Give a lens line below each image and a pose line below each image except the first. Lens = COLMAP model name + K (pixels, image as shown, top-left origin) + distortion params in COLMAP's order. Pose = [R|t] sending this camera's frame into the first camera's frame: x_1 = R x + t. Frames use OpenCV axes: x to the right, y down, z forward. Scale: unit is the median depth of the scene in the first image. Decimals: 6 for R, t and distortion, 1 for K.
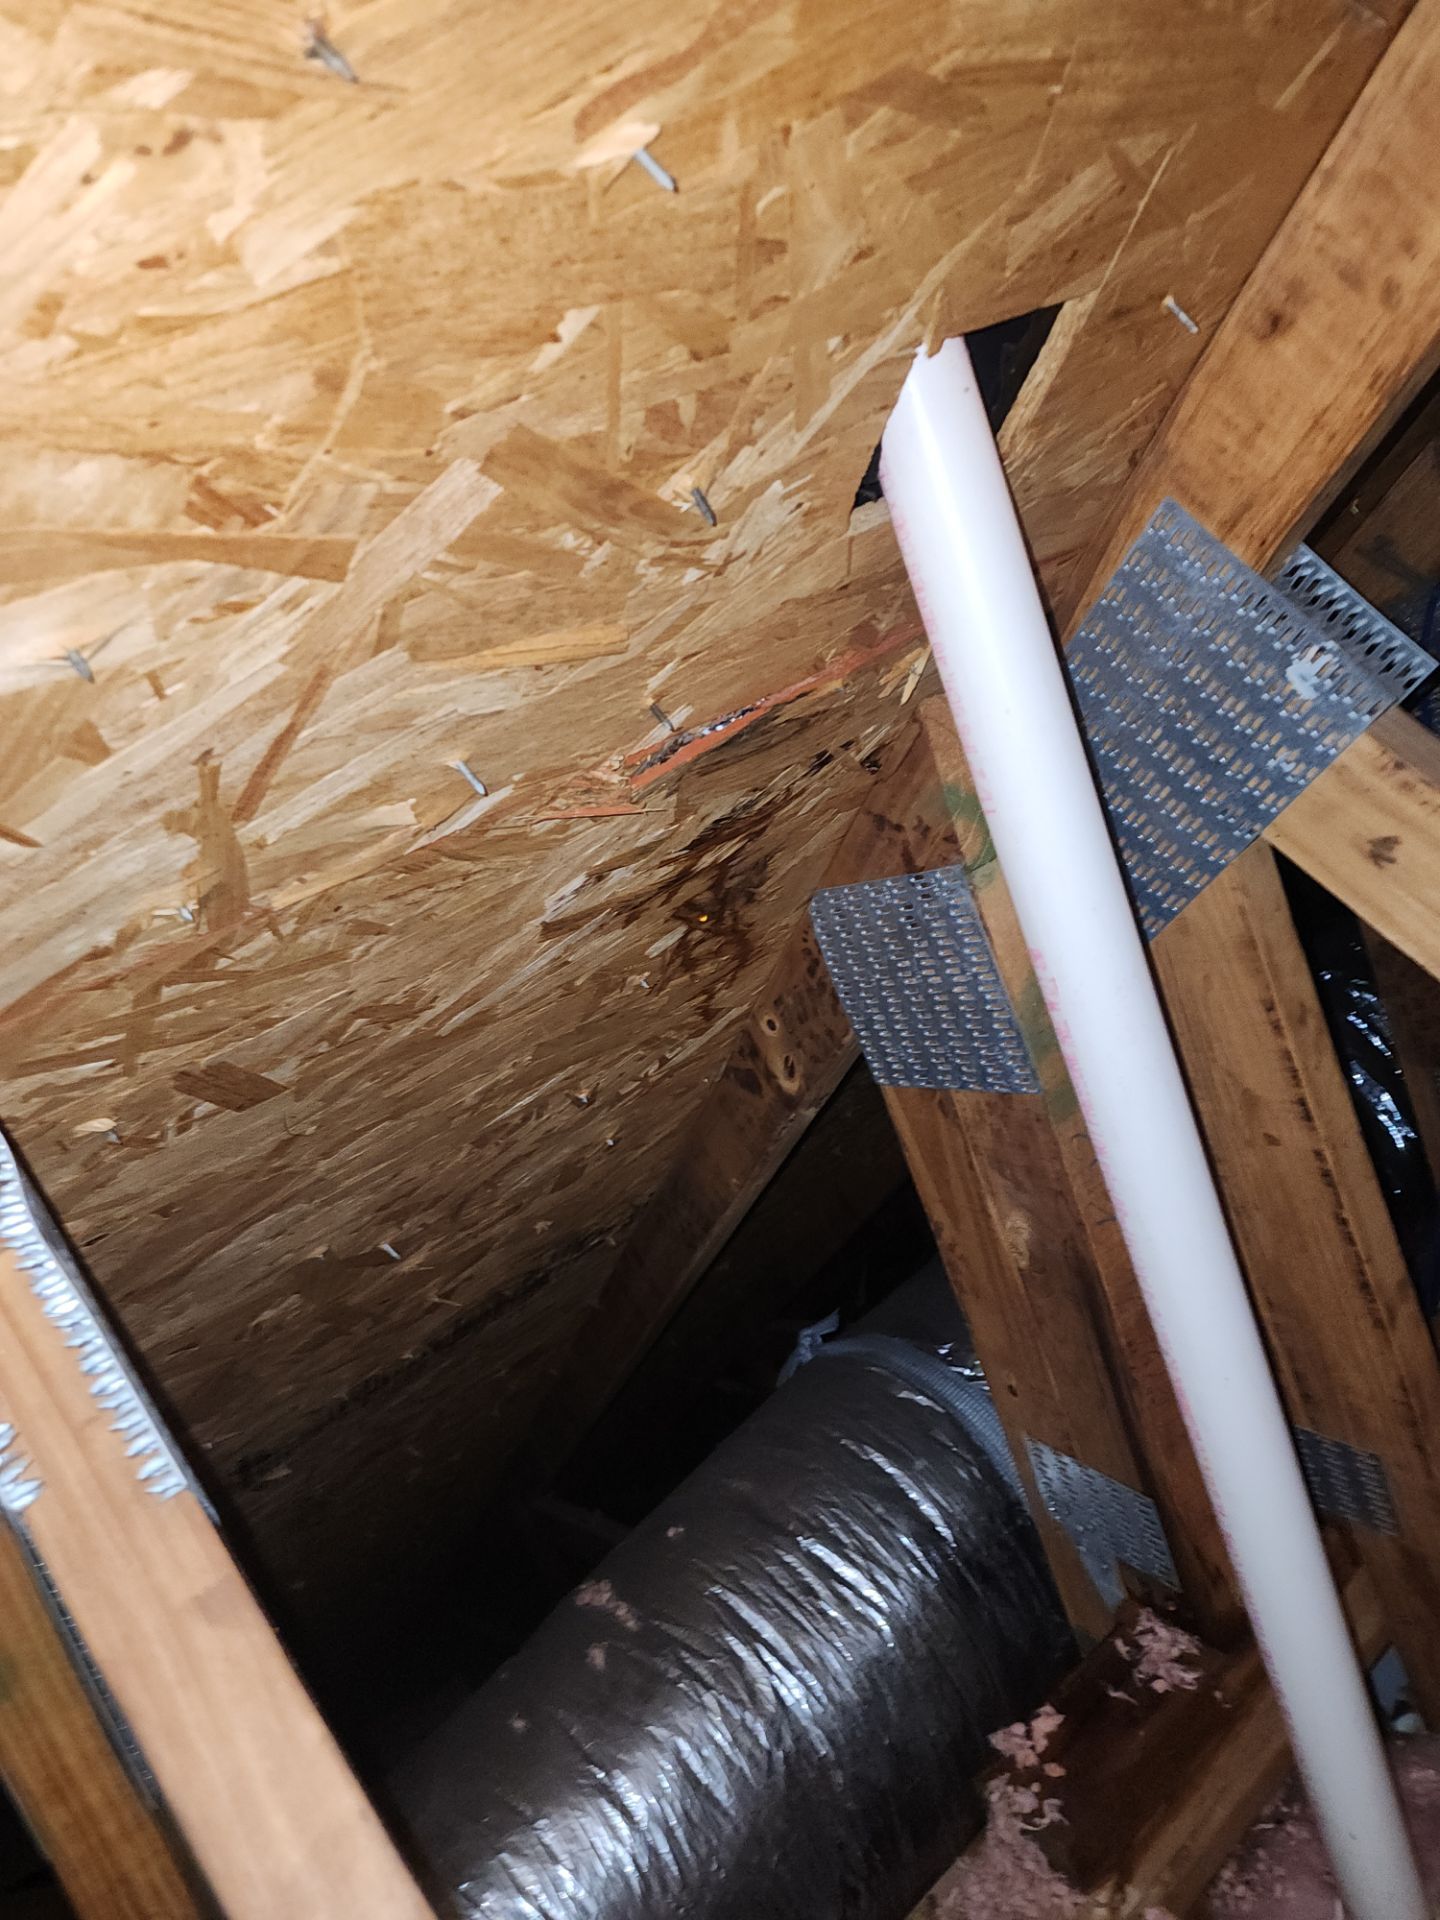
lens RADIAL K [[1286.7, 0, 734.1], [0, 1286.7, 967.6], [0, 0, 1]] dist [0.049306, -0.039668]
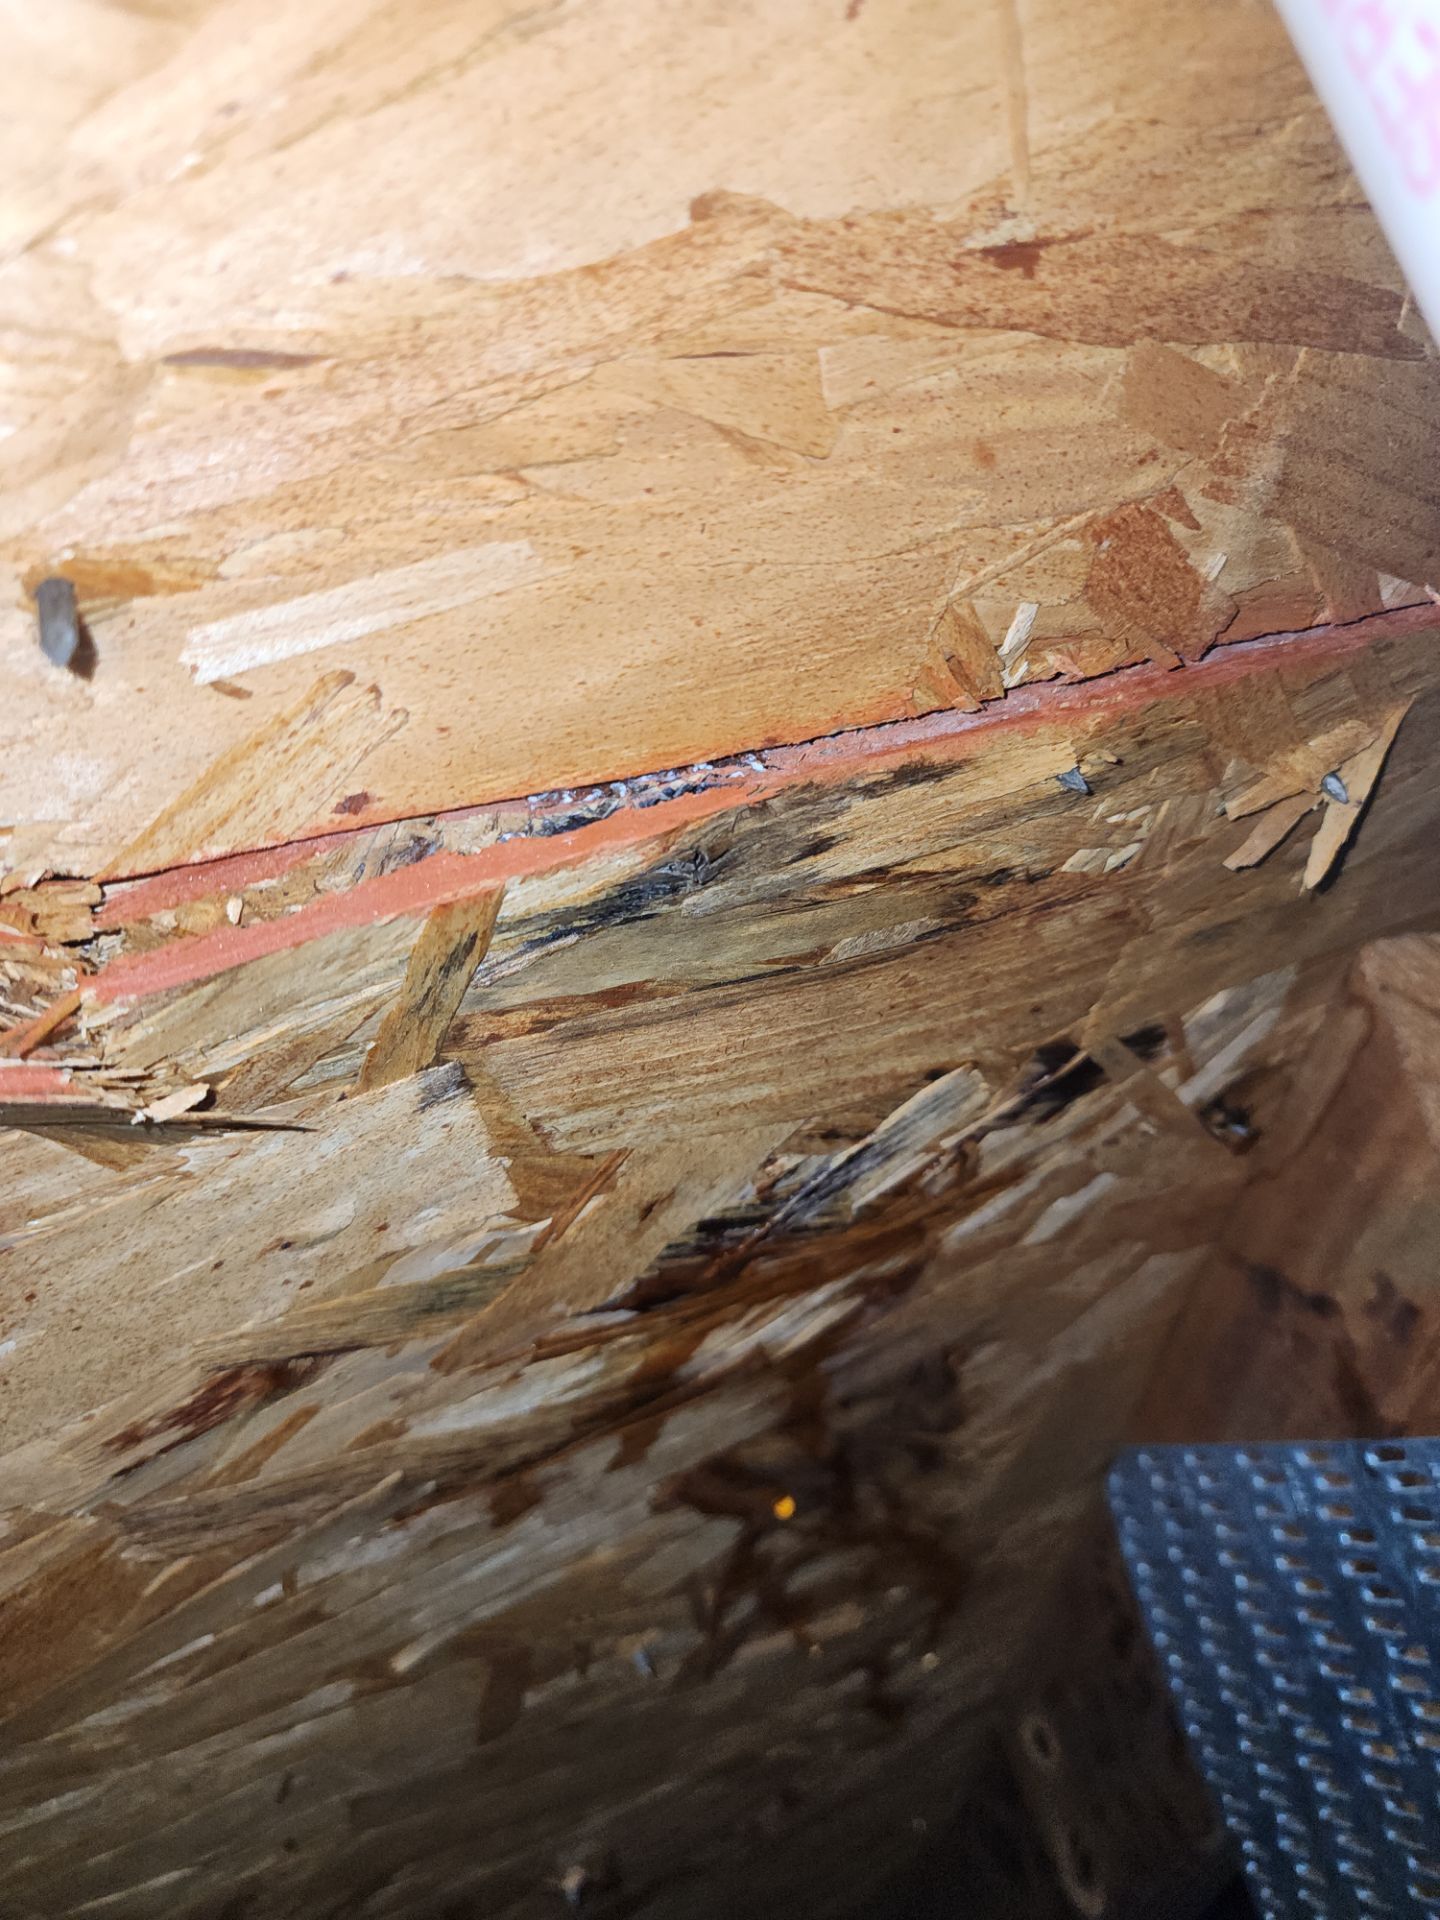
lens RADIAL K [[1309.5, 0, 720.1], [0, 1309.5, 908.9], [0, 0, 1]] dist [0.010095, -0.041020]
pose [[0.955384, -0.006592, -0.295292, 0.075680], [-0.108112, 0.922567, -0.370381, -0.056724], [0.274869, 0.385781, 0.880693, 0.588424]]
